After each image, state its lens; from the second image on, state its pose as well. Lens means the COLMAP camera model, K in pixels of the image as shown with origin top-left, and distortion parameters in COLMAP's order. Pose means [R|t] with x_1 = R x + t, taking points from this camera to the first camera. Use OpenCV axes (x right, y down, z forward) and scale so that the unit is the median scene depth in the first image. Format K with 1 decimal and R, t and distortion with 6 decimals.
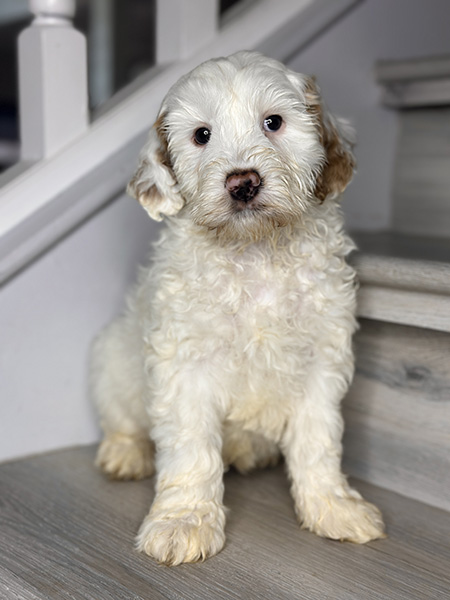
lens RADIAL K [[858.3, 0, 226.5], [0, 858.3, 299.8], [0, 0, 1]] dist [0.060606, 0.000000]
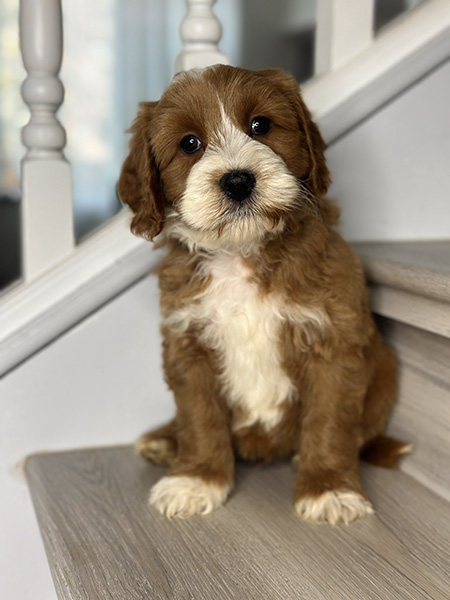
lens RADIAL K [[858.3, 0, 226.0], [0, 858.3, 293.7], [0, 0, 1]] dist [0.060606, 0.000000]
pose [[0.924004, 0.041911, -0.380078, 0.320425], [-0.038601, 0.999121, 0.016330, -0.036867], [0.380428, -0.000417, 0.924810, 0.010228]]
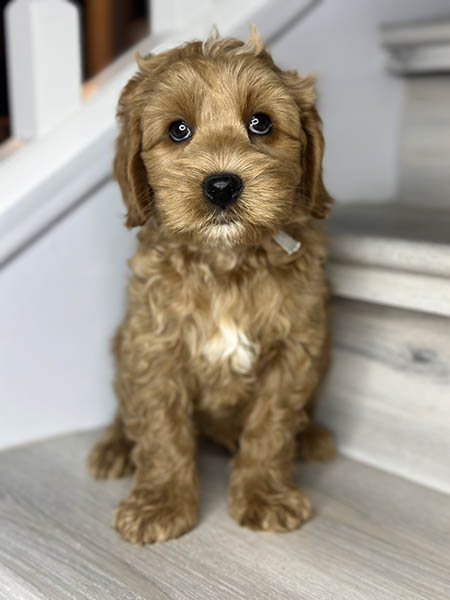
lens RADIAL K [[858.3, 0, 225.6], [0, 858.3, 302.0], [0, 0, 1]] dist [0.060606, 0.000000]
pose [[0.999861, -0.014853, -0.007542, 0.005913], [0.015240, 0.998416, 0.054163, -0.035451], [0.006726, -0.054270, 0.998504, 0.027807]]
